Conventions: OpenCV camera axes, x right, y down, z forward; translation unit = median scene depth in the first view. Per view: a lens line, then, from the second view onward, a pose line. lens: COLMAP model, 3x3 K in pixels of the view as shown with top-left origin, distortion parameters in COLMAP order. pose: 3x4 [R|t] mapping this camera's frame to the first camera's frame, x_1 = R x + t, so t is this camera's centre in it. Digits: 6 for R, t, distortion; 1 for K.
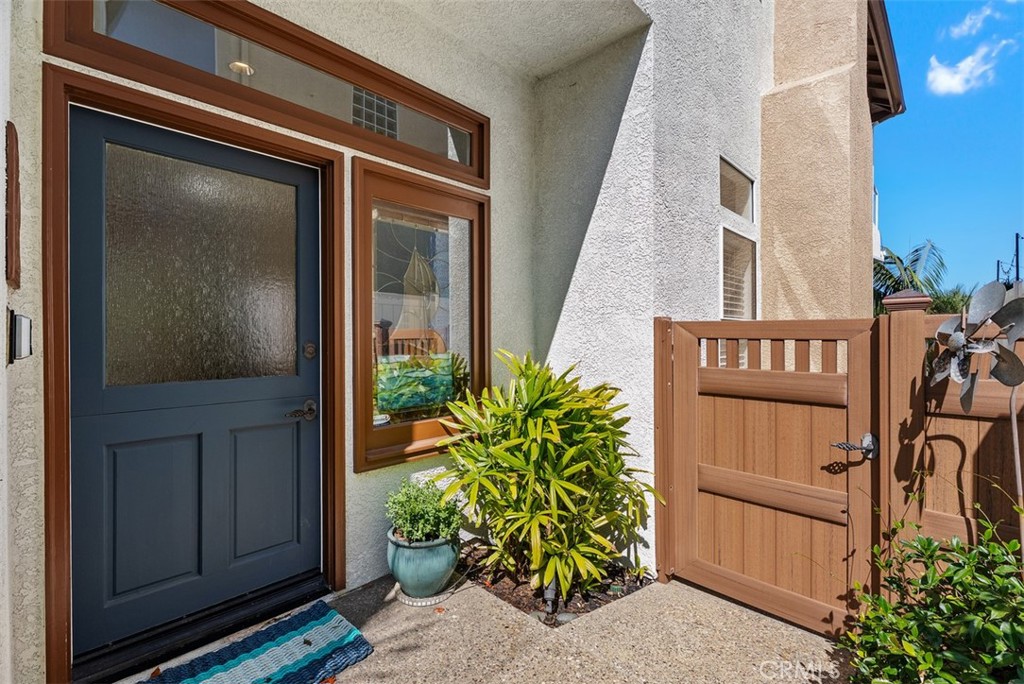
lens RADIAL K [[462.4, 0, 513.7], [0, 462.4, 339.3], [0, 0, 1]] dist [0.022635, 0.000057]
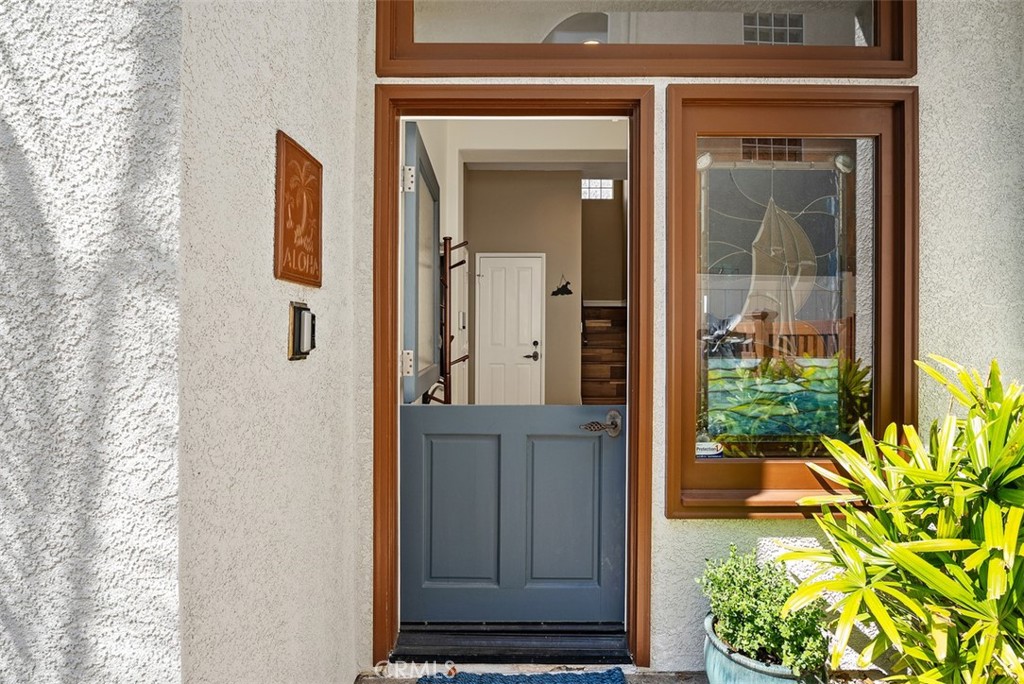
lens RADIAL K [[498.0, 0, 515.8], [0, 498.0, 335.4], [0, 0, 1]] dist [-0.009348, -0.002606]
pose [[0.696379, 0.009202, -0.717616, 0.055622], [-0.007448, 0.999957, 0.005595, -0.002247], [0.717636, 0.001449, 0.696417, 0.291064]]
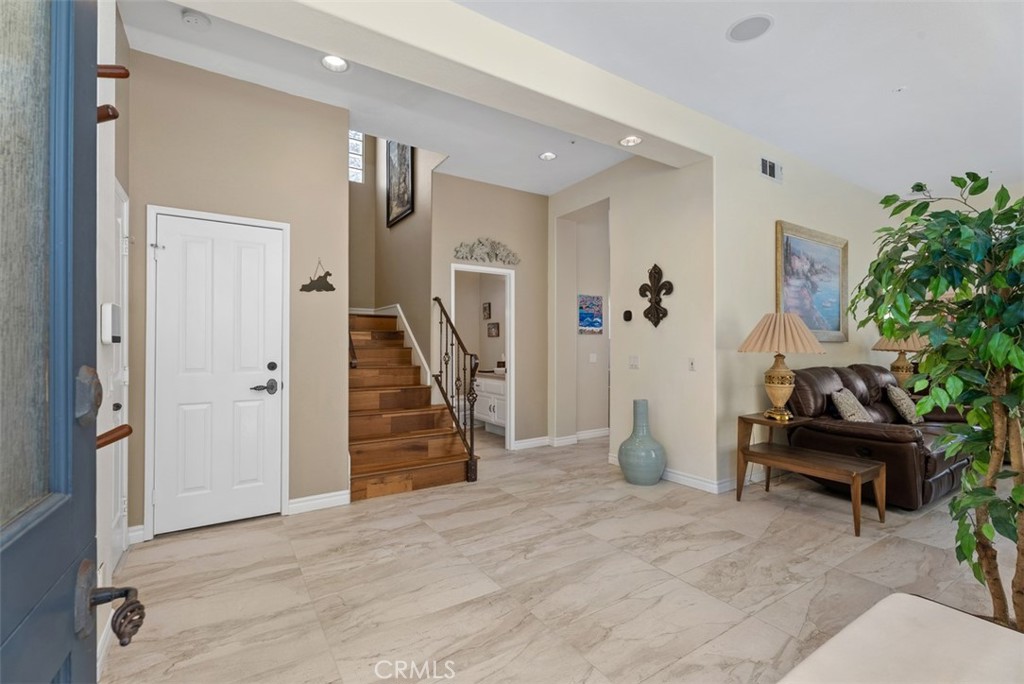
lens RADIAL K [[462.4, 0, 516.5], [0, 462.4, 343.5], [0, 0, 1]] dist [0.022635, 0.000057]
pose [[0.980269, 0.003889, -0.197629, -0.186774], [-0.005840, 0.999940, -0.009292, -0.005174], [0.197581, 0.010262, 0.980233, 0.480022]]
